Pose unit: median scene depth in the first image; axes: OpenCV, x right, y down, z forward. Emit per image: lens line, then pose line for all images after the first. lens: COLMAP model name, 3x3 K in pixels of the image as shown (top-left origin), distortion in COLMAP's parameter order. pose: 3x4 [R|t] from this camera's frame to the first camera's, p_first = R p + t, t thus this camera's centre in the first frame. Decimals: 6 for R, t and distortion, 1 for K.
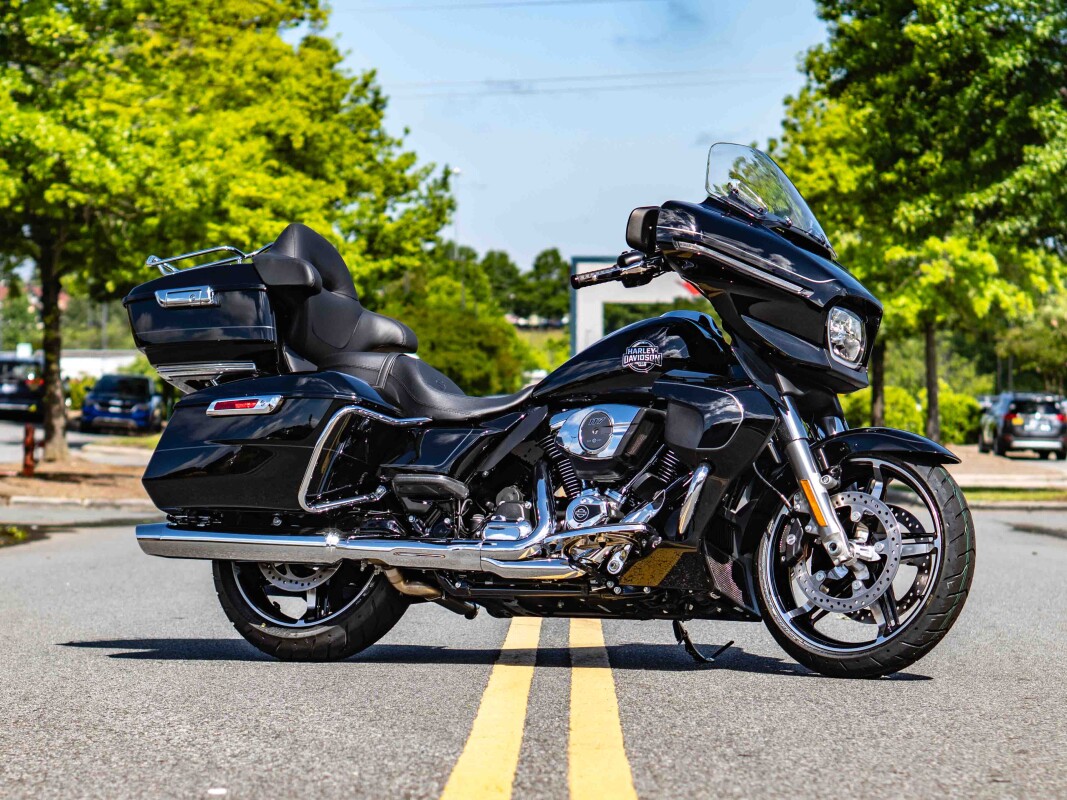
lens RADIAL K [[3383.6, 0, 533.5], [0, 3383.6, 400.0], [0, 0, 1]] dist [-0.089718, 0.588519]
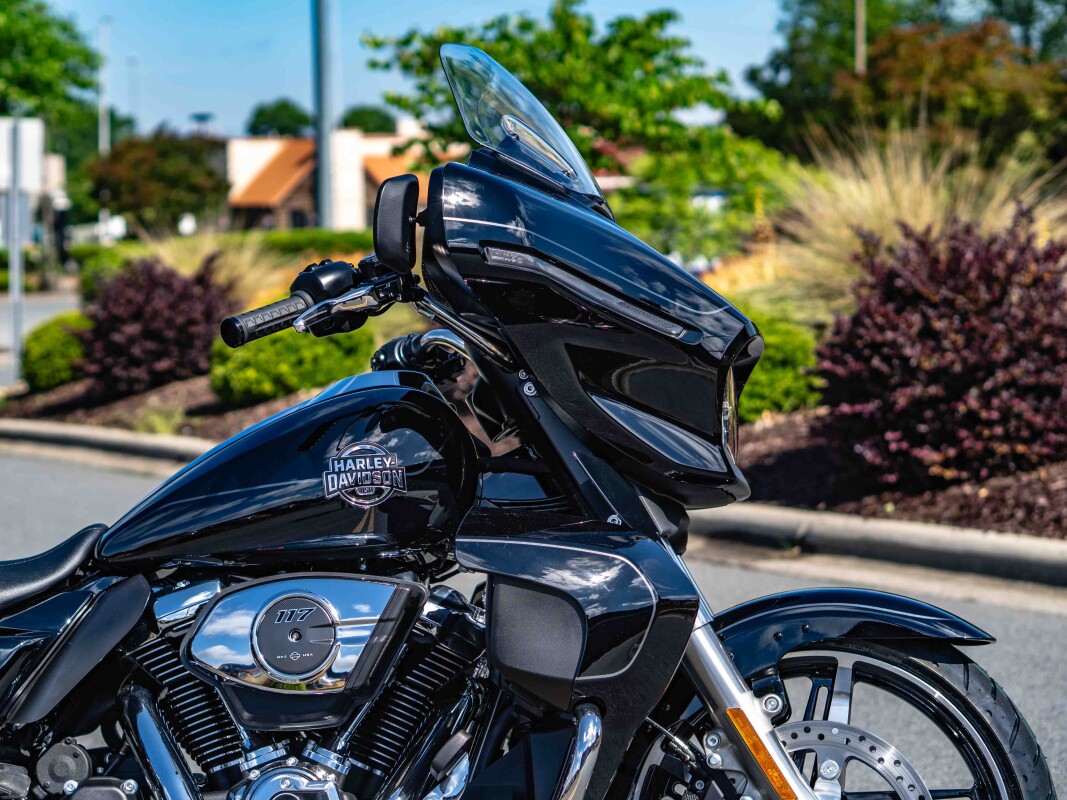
lens RADIAL K [[2770.9, 0, 430.8], [0, 2770.9, 399.9], [0, 0, 1]] dist [0.072897, 0.341149]
pose [[0.898719, -0.060989, 0.434264, -0.135459], [0.035727, 0.997173, 0.066107, -0.050389], [-0.437068, -0.043897, 0.898357, 0.629395]]
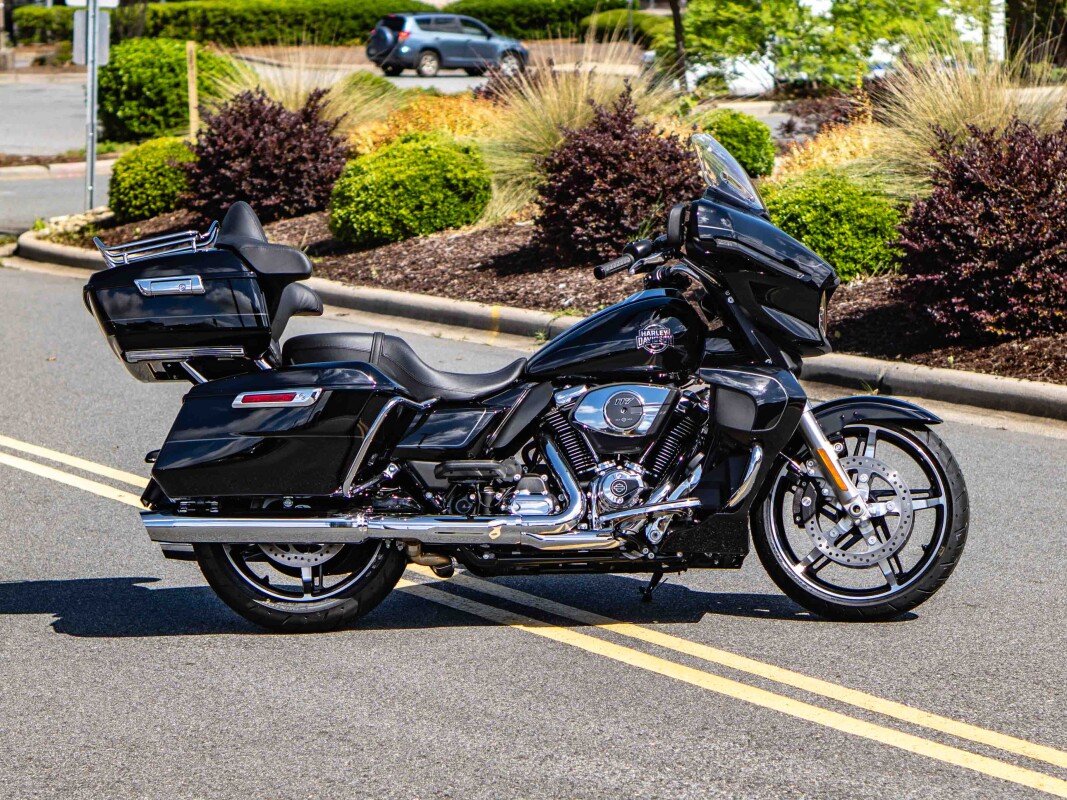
lens RADIAL K [[3557.5, 0, 446.8], [0, 3557.5, 369.4], [0, 0, 1]] dist [-0.004724, 0.187722]
pose [[0.899912, -0.059570, 0.431984, -0.521265], [0.012089, 0.993653, 0.111841, -0.131264], [-0.435905, -0.095425, 0.894920, 0.006650]]
